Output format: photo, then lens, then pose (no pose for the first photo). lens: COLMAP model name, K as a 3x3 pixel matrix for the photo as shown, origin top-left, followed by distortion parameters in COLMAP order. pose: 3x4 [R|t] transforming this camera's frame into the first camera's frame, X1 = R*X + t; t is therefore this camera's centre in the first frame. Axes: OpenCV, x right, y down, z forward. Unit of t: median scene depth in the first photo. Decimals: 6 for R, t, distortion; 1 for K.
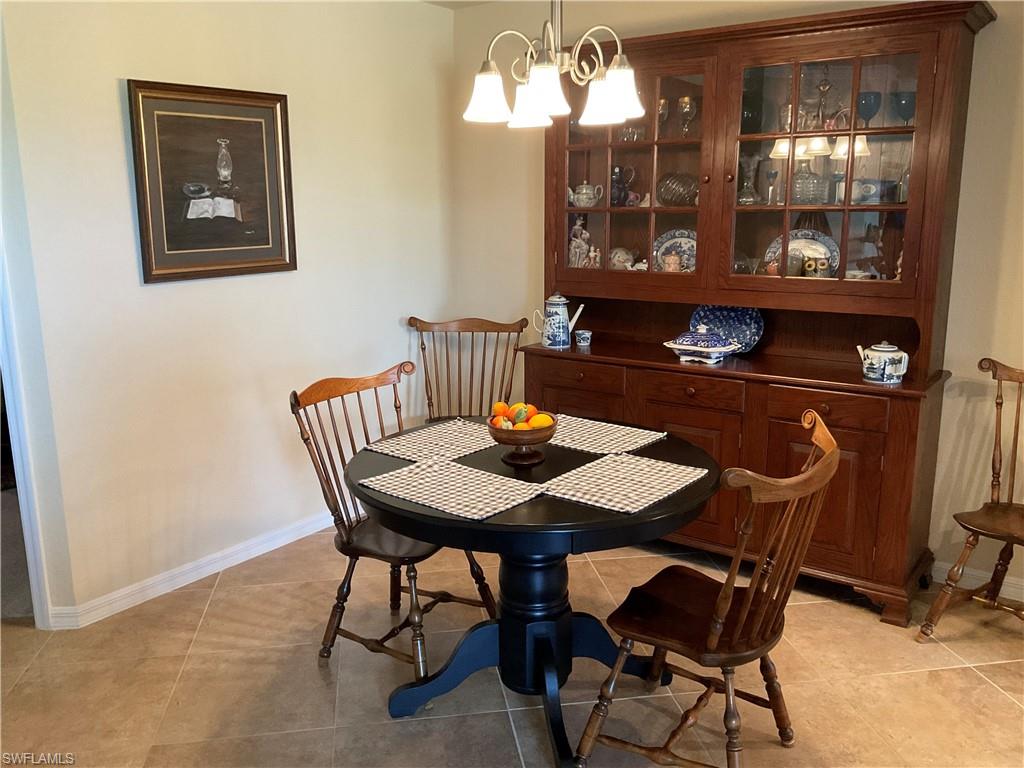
lens RADIAL K [[849.9, 0, 512.0], [0, 849.9, 384.0], [0, 0, 1]] dist [0.109920, -0.226420]
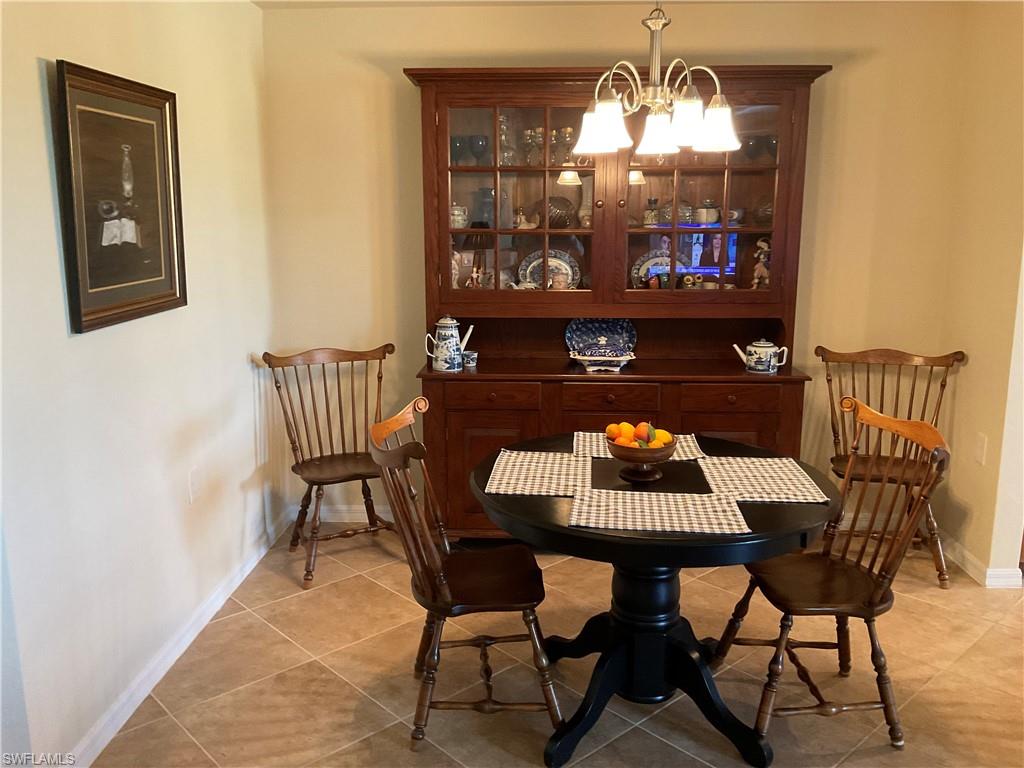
lens RADIAL K [[849.9, 0, 512.0], [0, 849.9, 384.0], [0, 0, 1]] dist [0.109920, -0.226420]
pose [[0.831621, -0.101606, 0.545969, -0.482595], [0.110371, 0.993748, 0.016822, -0.040996], [-0.544265, 0.046270, 0.837637, 0.157311]]
